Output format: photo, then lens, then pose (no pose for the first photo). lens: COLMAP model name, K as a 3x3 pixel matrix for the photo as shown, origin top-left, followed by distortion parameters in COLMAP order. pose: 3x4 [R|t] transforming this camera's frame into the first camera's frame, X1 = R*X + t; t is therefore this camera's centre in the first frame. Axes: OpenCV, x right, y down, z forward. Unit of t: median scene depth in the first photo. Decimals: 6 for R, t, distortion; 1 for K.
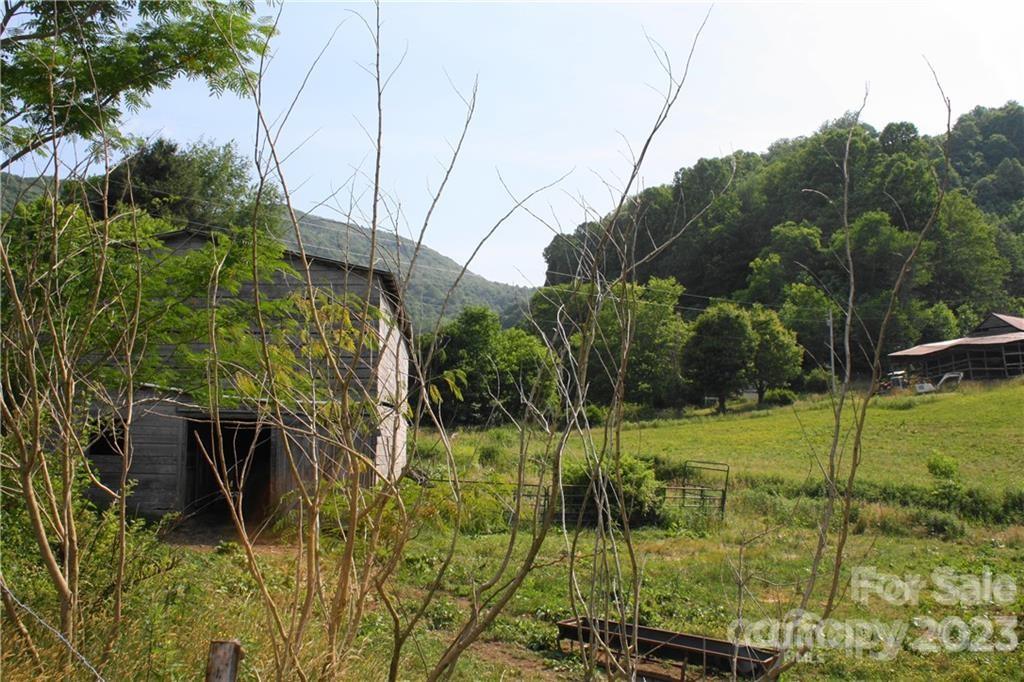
lens RADIAL K [[965.9, 0, 512.0], [0, 965.9, 341.0], [0, 0, 1]] dist [-0.144201, 0.137630]
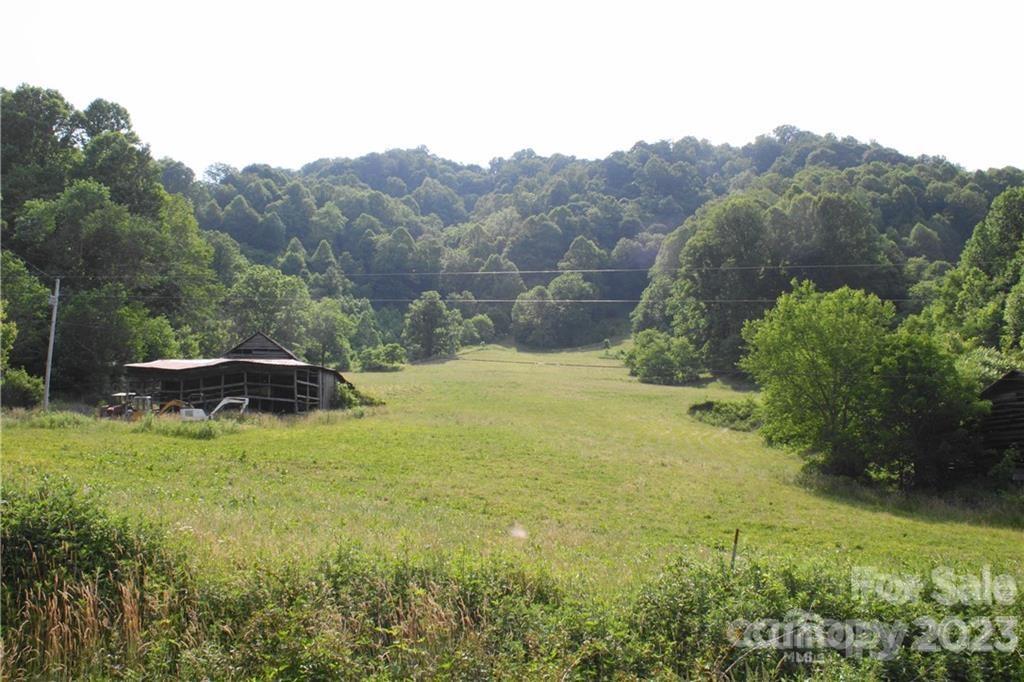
lens RADIAL K [[965.9, 0, 512.0], [0, 965.9, 341.0], [0, 0, 1]] dist [-0.144201, 0.137630]
pose [[0.606017, 0.162190, 0.778741, 0.041180], [-0.110648, 0.986663, -0.119388, 0.058132], [-0.787719, -0.013815, 0.615880, 0.438268]]
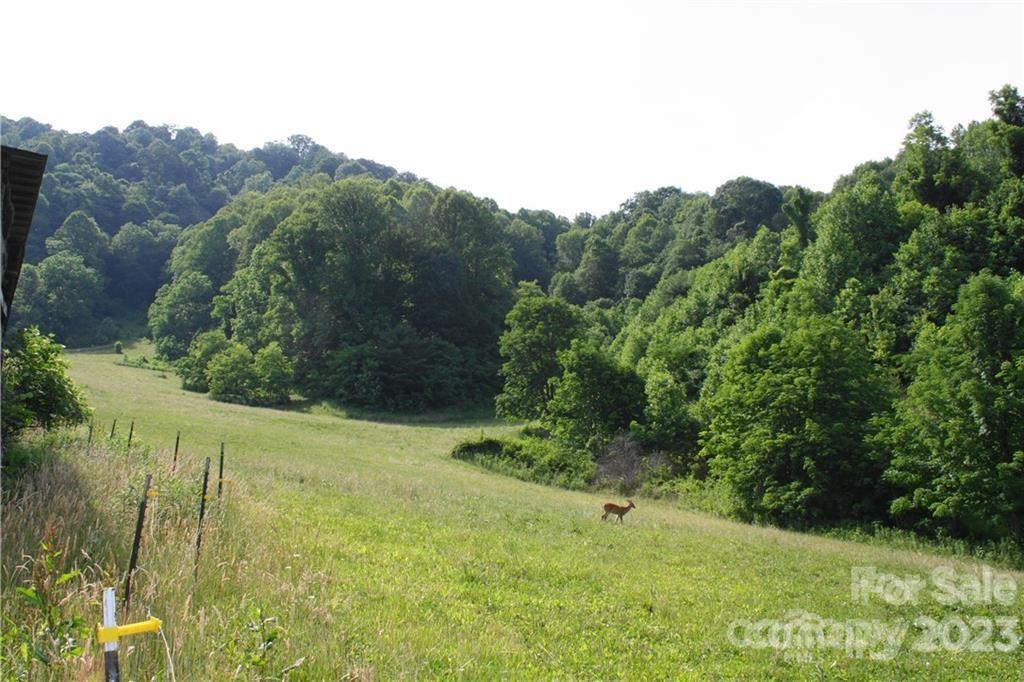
lens RADIAL K [[965.9, 0, 512.0], [0, 965.9, 341.0], [0, 0, 1]] dist [-0.144201, 0.137630]
pose [[0.064205, 0.220992, 0.973160, 0.450729], [-0.106569, 0.971114, -0.213496, 0.045163], [-0.992230, -0.090001, 0.085902, 0.997295]]
